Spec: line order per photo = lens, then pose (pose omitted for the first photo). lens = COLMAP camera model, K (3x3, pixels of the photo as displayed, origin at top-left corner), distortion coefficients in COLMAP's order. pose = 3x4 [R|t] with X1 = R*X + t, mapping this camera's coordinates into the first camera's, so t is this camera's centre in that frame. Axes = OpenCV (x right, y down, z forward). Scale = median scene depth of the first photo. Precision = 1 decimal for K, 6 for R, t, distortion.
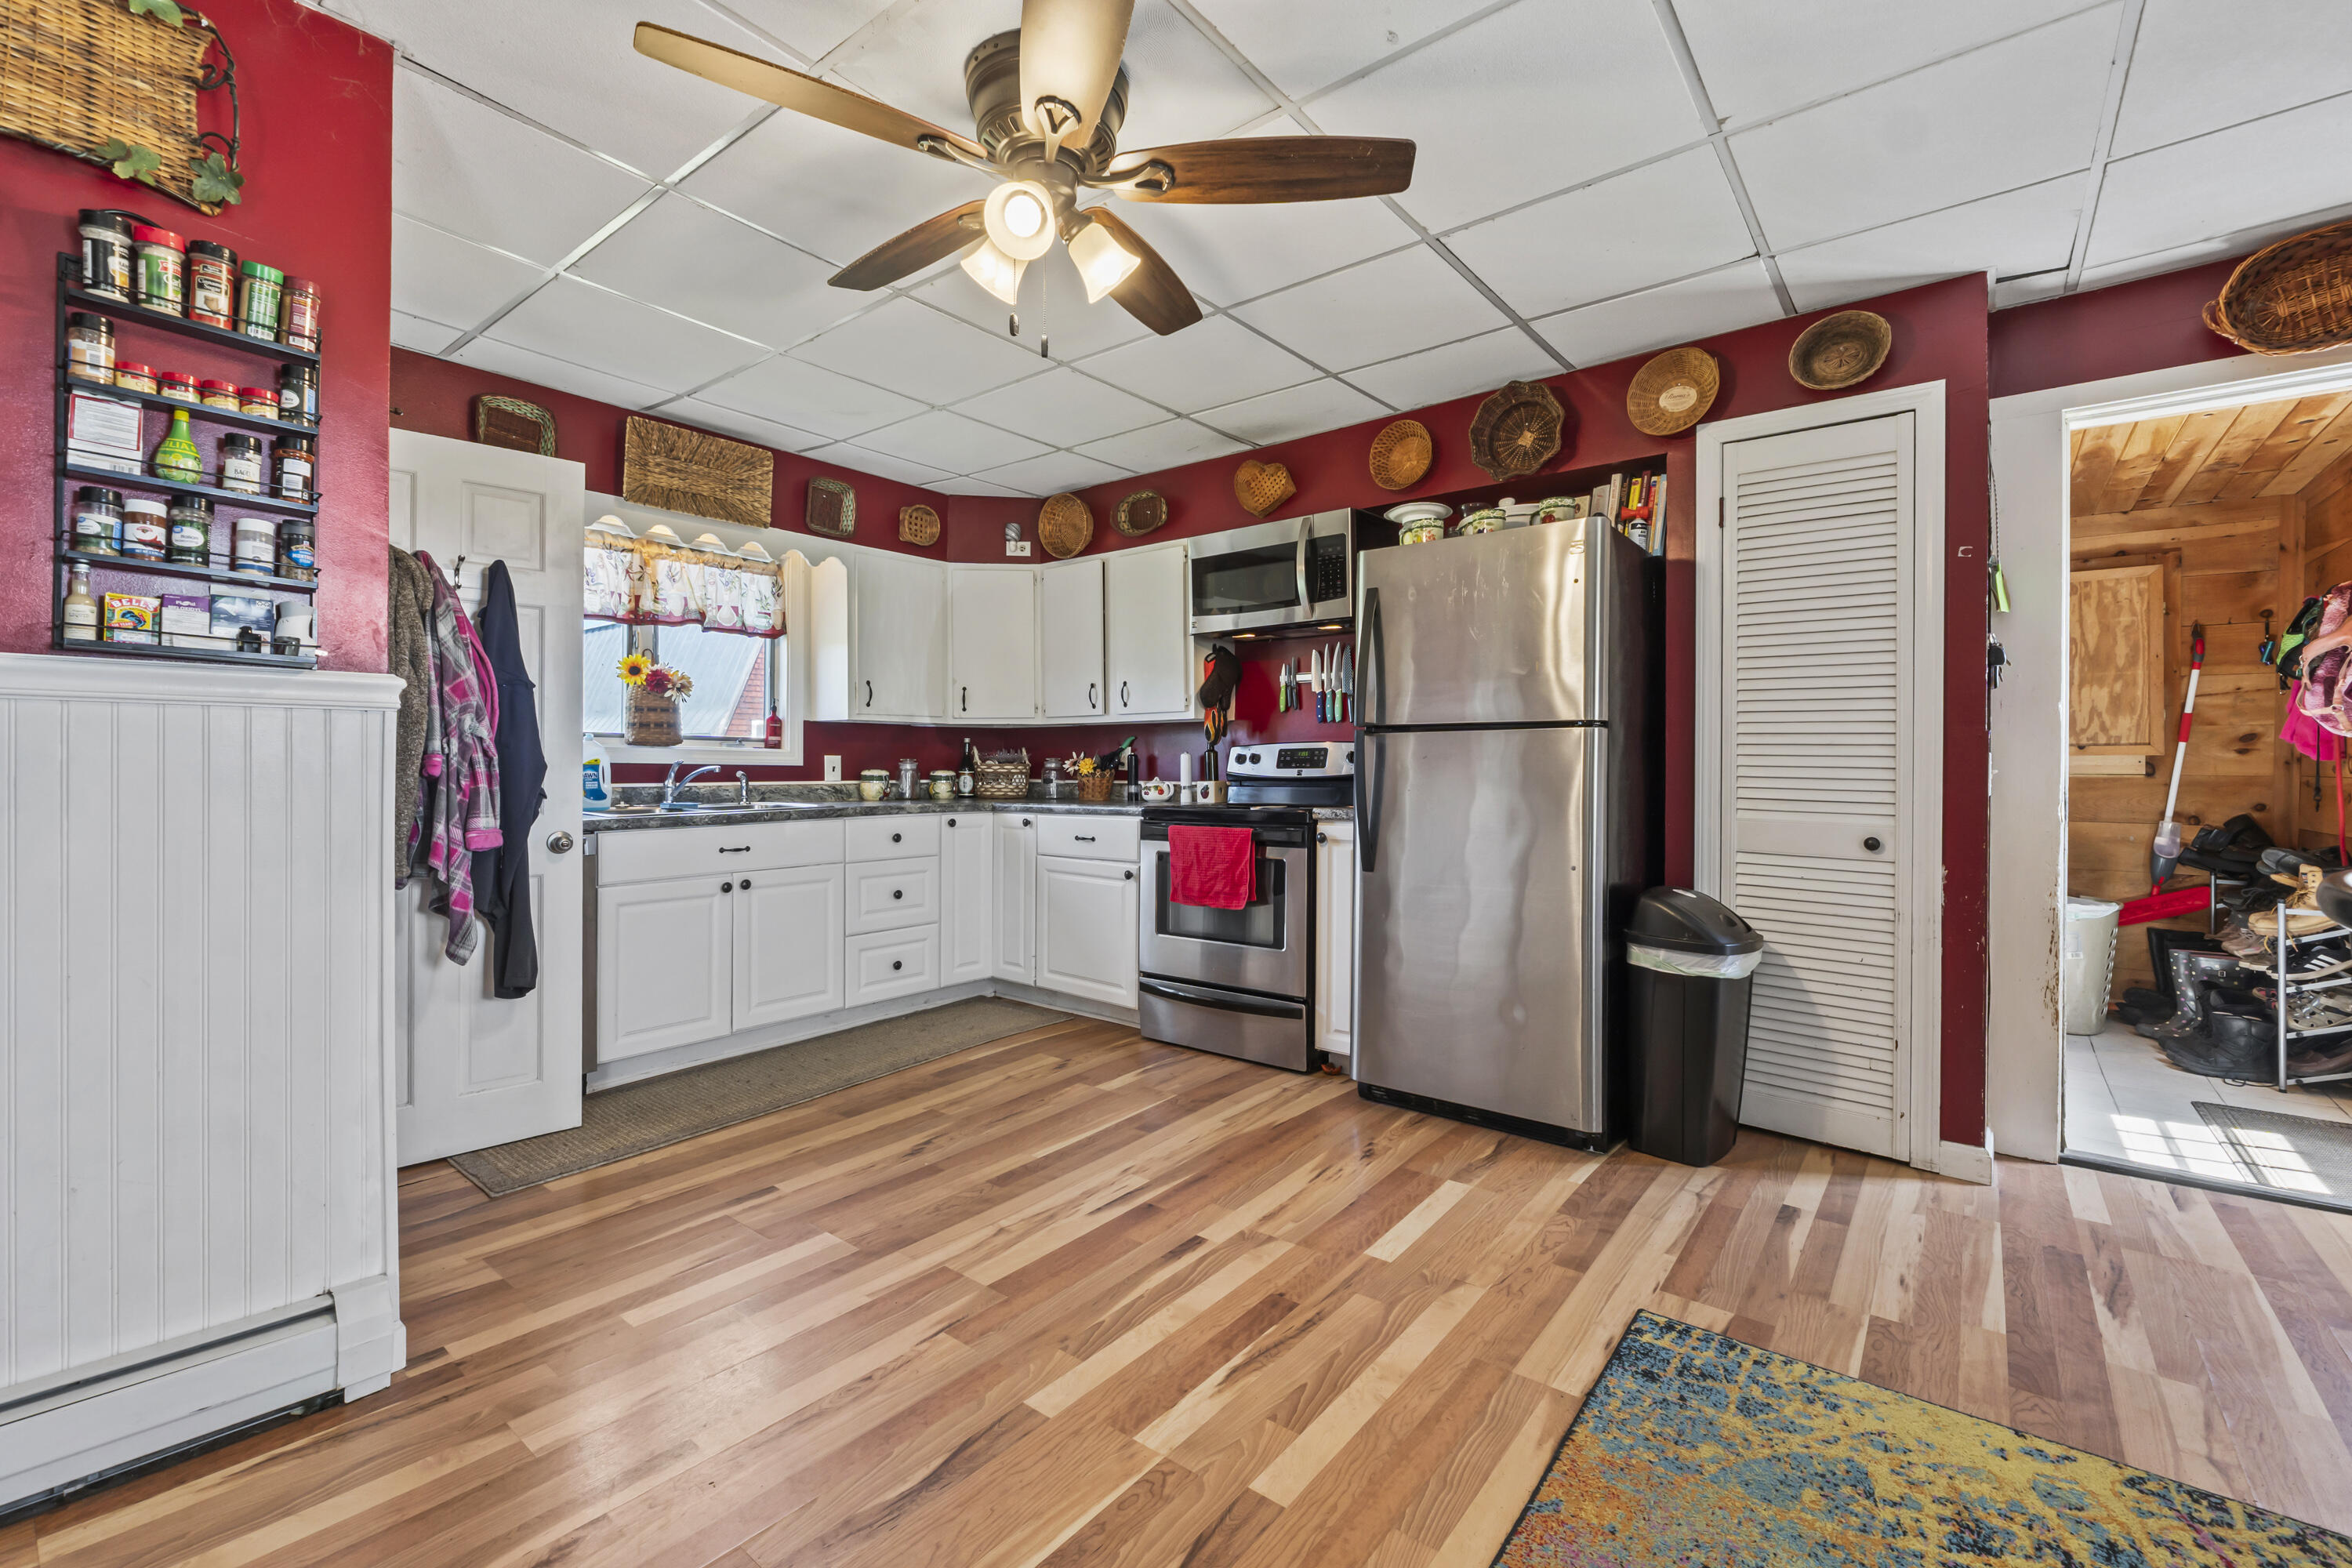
lens RADIAL K [[1001.9, 0, 1159.2], [0, 1001.9, 768.4], [0, 0, 1]] dist [-0.006119, -0.000270]
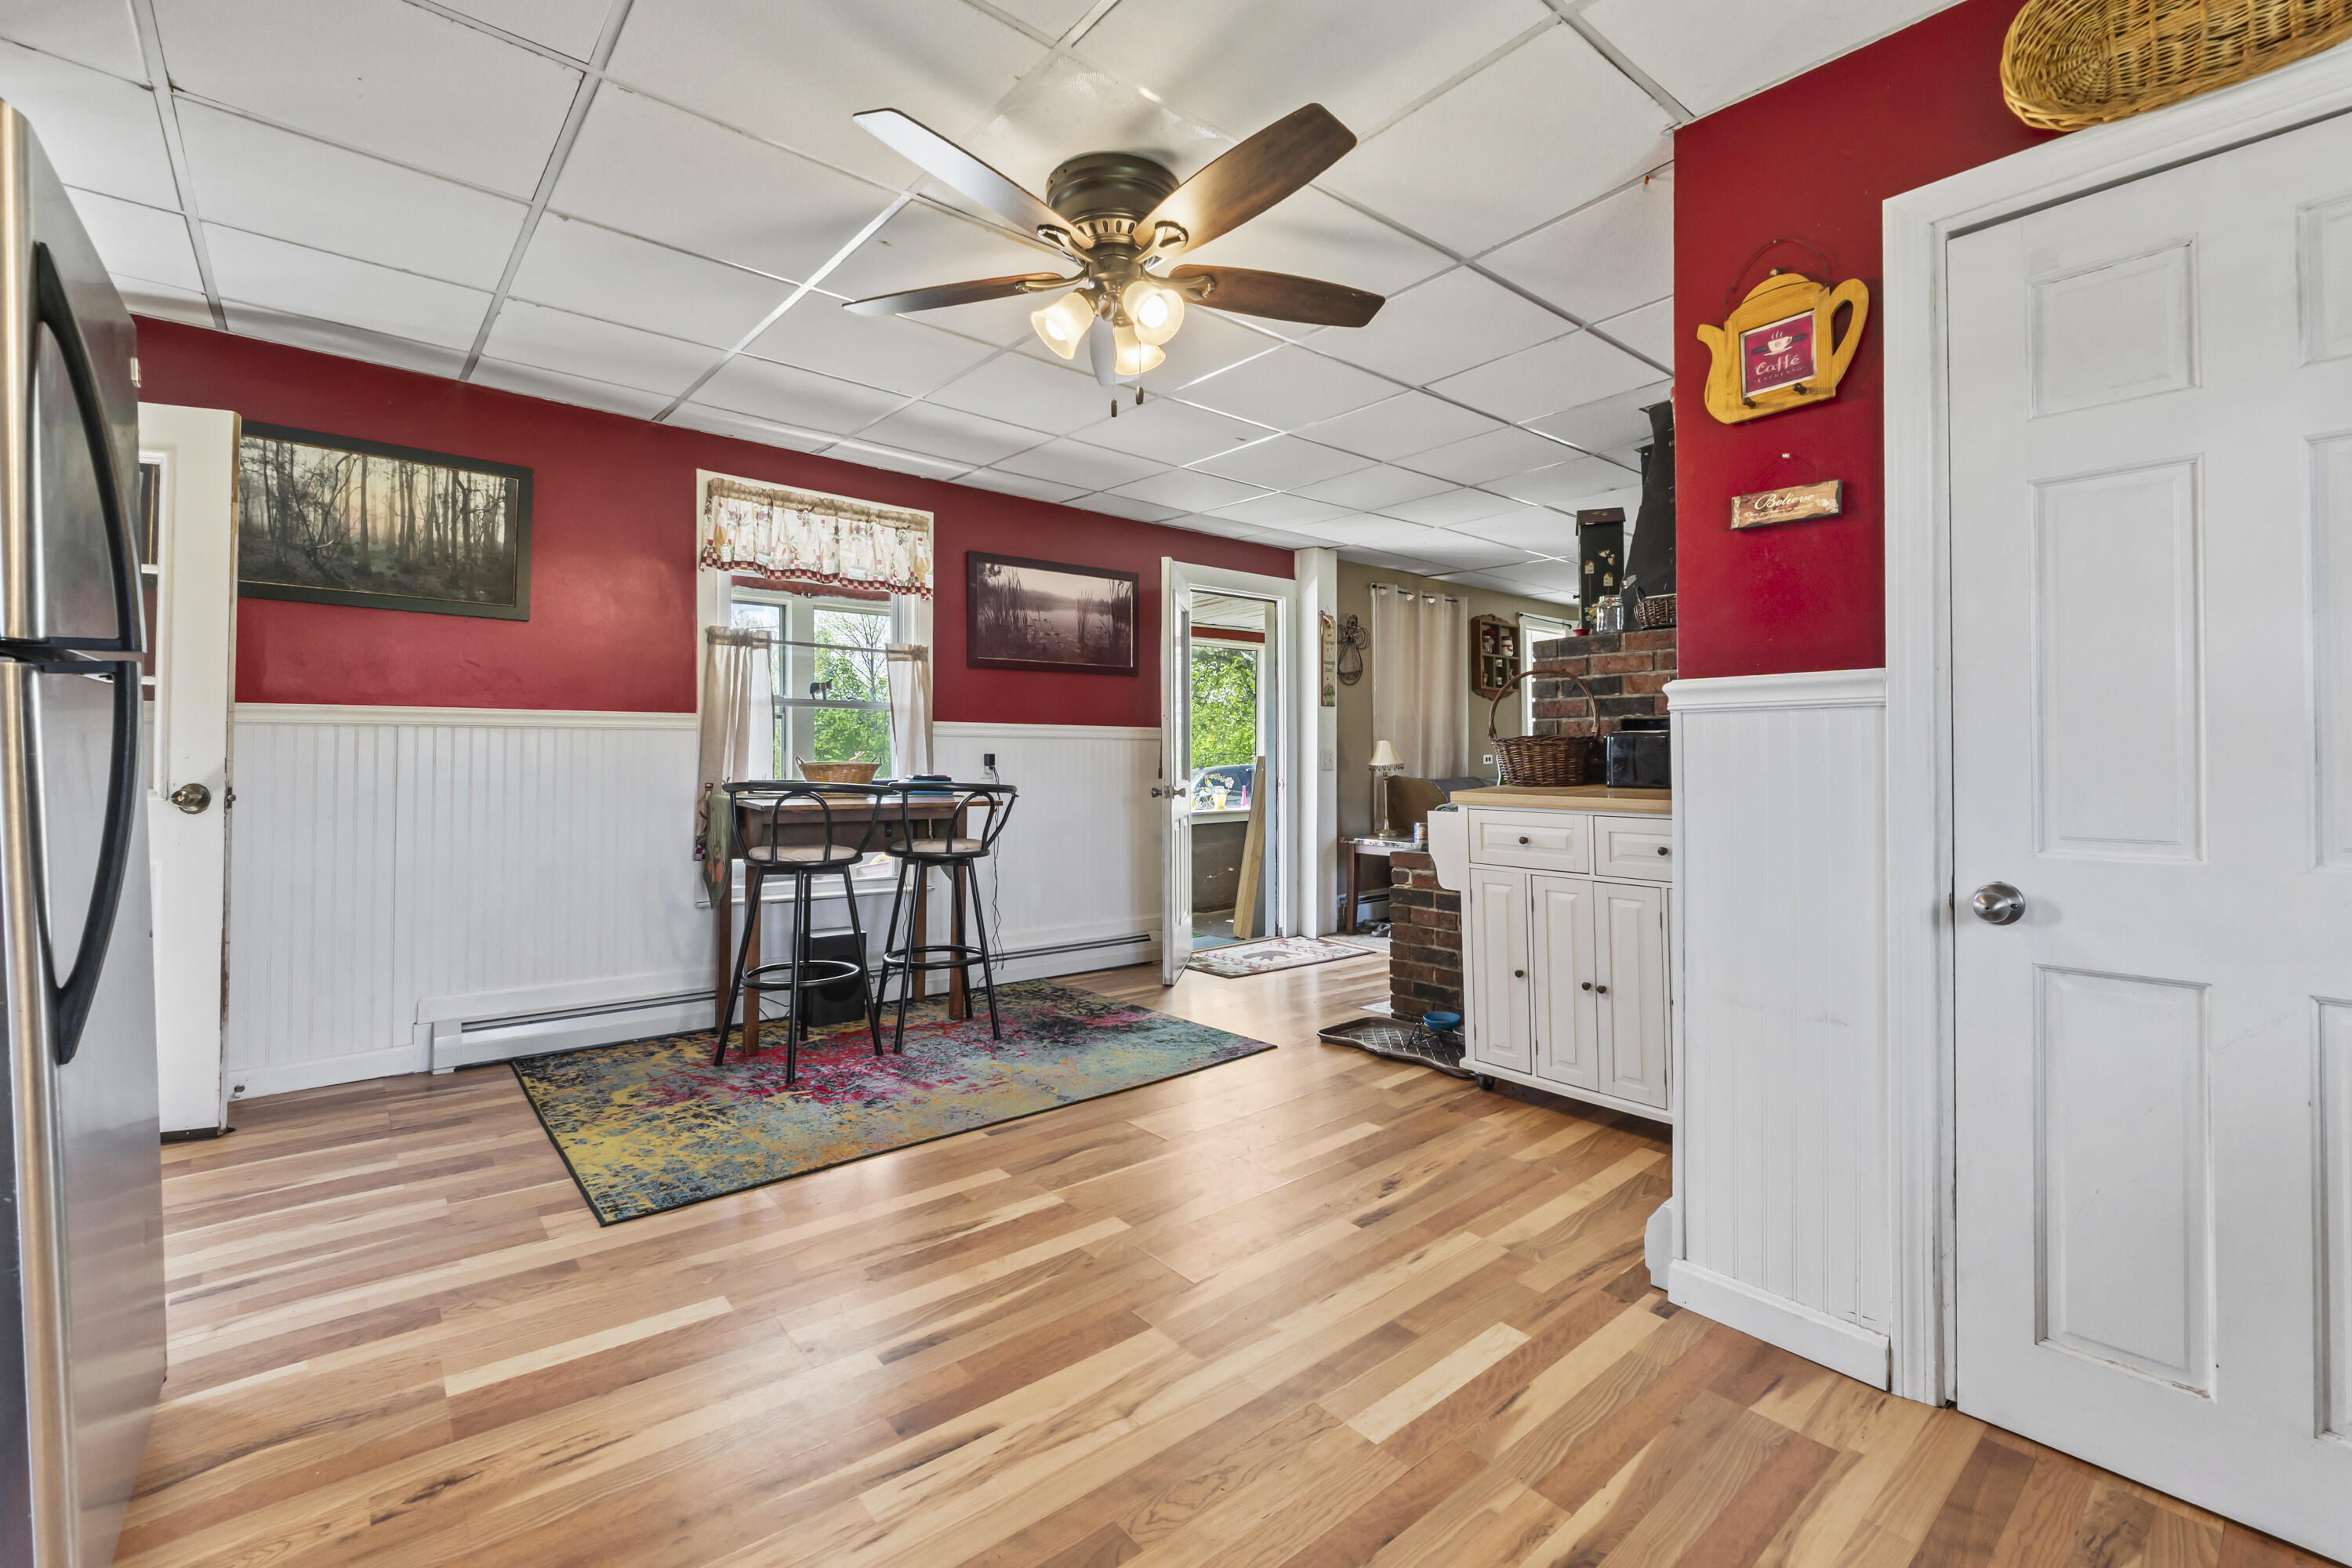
lens RADIAL K [[1001.9, 0, 1156.2], [0, 1001.9, 741.9], [0, 0, 1]] dist [-0.006119, -0.000270]
pose [[-0.980389, -0.001266, 0.197068, -0.257388], [-0.002774, 0.999969, -0.007375, -0.008877], [-0.197052, -0.007776, -0.980362, 1.377540]]
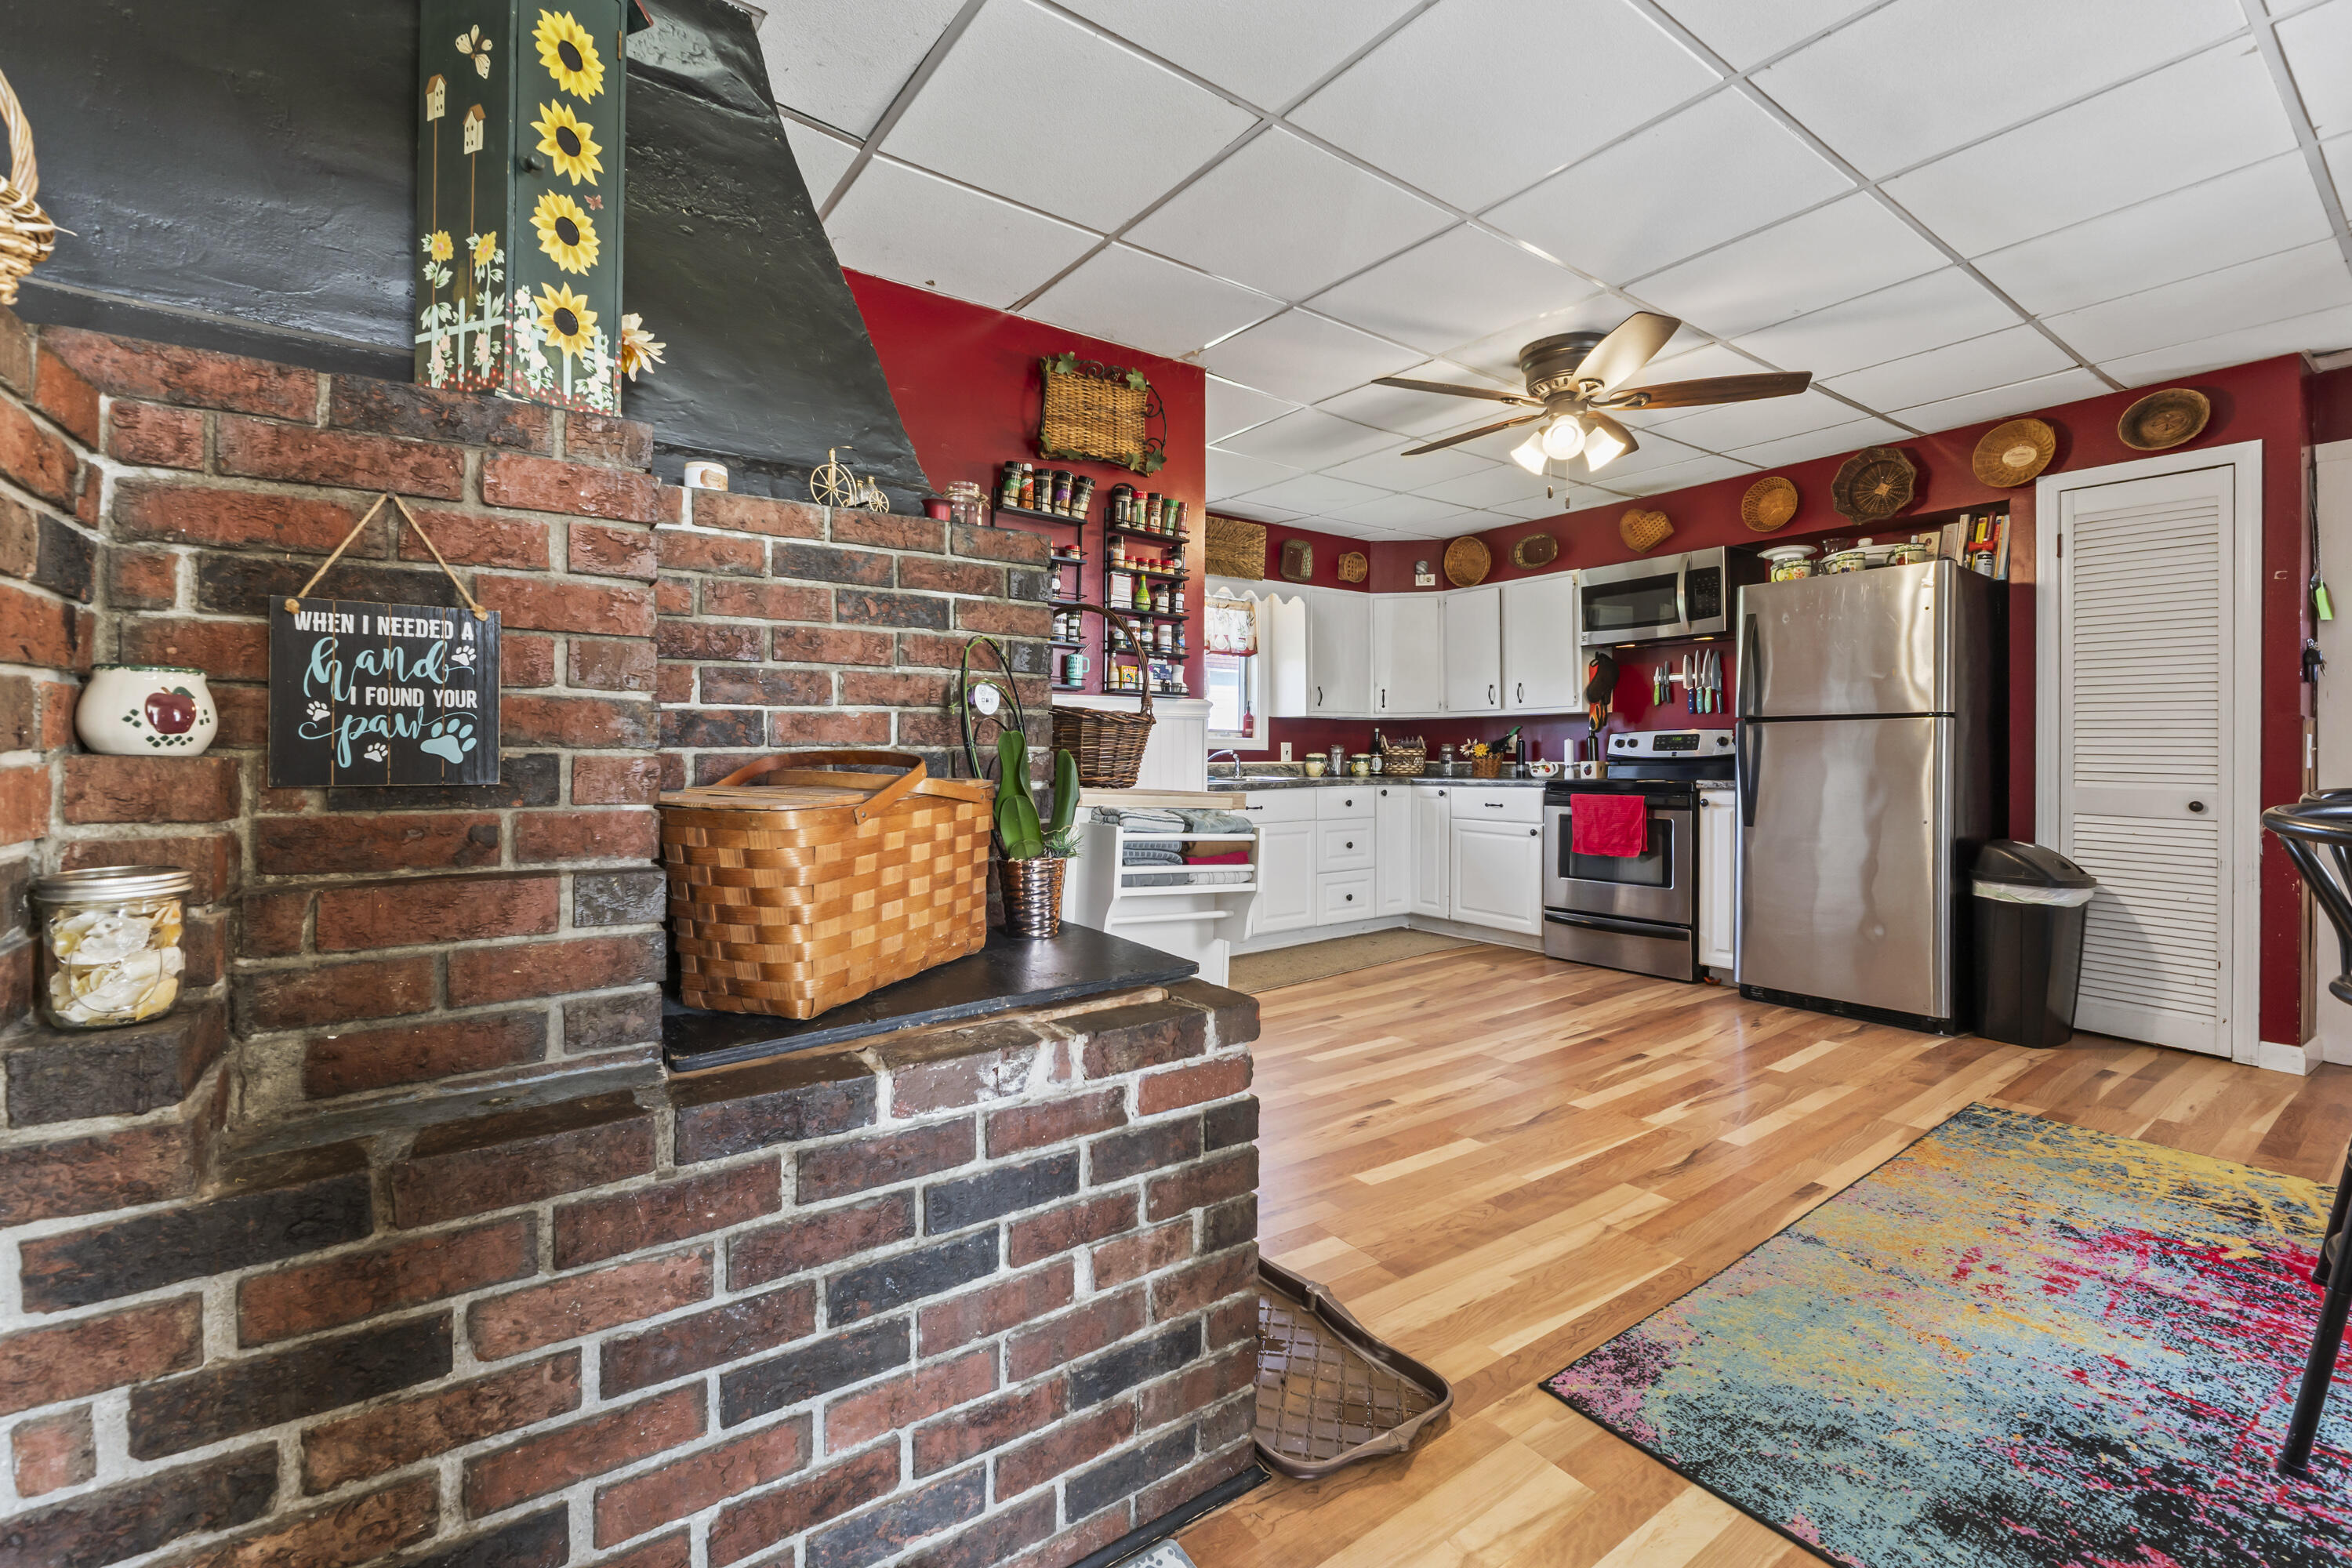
lens RADIAL K [[1001.9, 0, 1168.6], [0, 1001.9, 757.3], [0, 0, 1]] dist [-0.006119, -0.000270]
pose [[0.966499, -0.002229, -0.256662, -0.214482], [0.002551, 0.999996, 0.000924, 0.008191], [0.256659, -0.001548, 0.966501, -0.534186]]
